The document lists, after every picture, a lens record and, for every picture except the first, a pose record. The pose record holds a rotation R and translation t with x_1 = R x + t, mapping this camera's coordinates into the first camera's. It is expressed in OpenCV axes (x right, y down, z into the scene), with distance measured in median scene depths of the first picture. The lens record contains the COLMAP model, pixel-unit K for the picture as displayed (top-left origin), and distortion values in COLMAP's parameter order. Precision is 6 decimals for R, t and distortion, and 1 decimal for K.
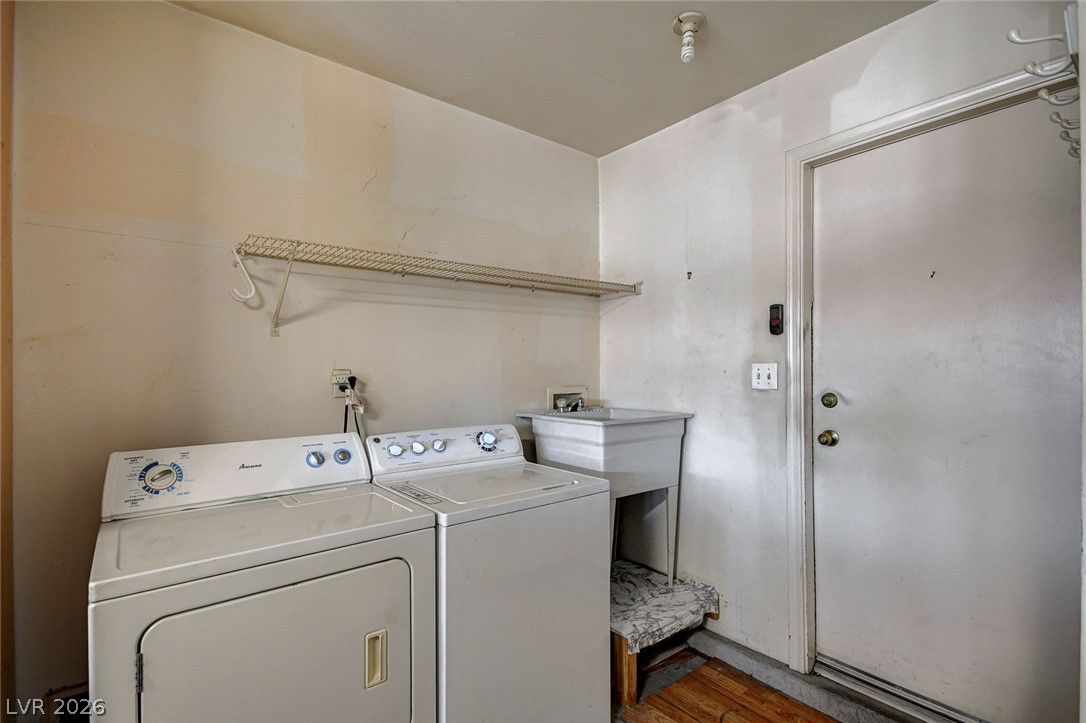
lens RADIAL K [[505.6, 0, 542.0], [0, 505.6, 365.0], [0, 0, 1]] dist [0.017867, -0.004761]
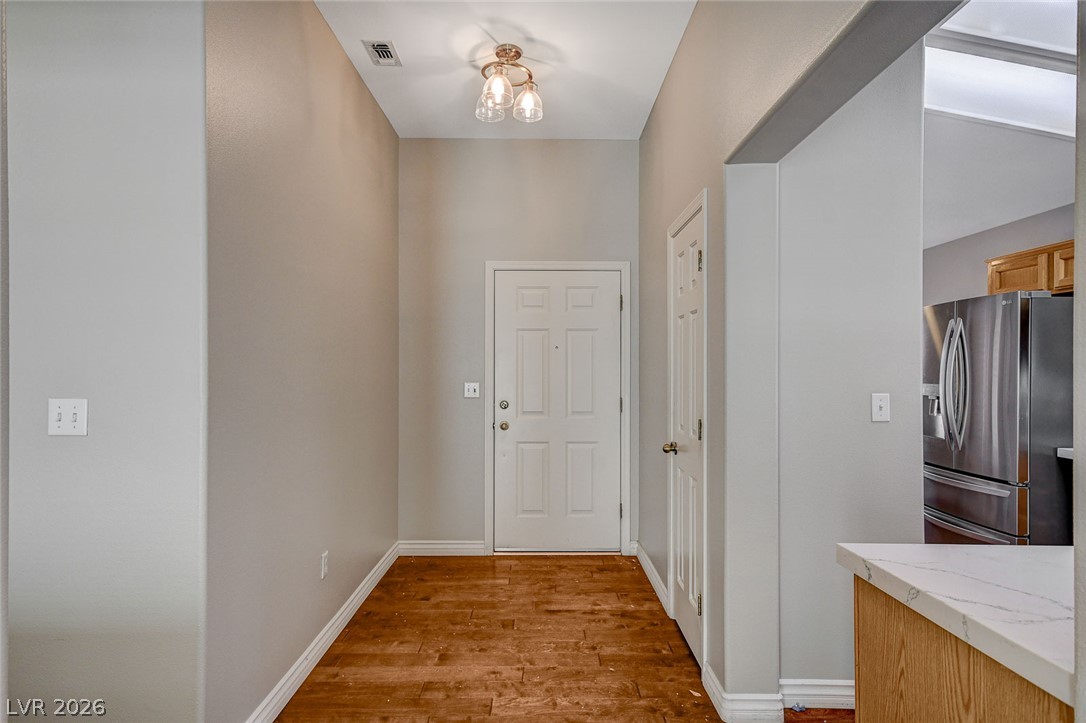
lens RADIAL K [[585.8, 0, 528.4], [0, 585.8, 369.6], [0, 0, 1]] dist [0.024024, 0.000991]
pose [[-0.762576, 0.001021, 0.646898, -0.874299], [0.000086, 0.999999, -0.001476, -0.056452], [-0.646898, -0.001070, -0.762575, 2.517974]]
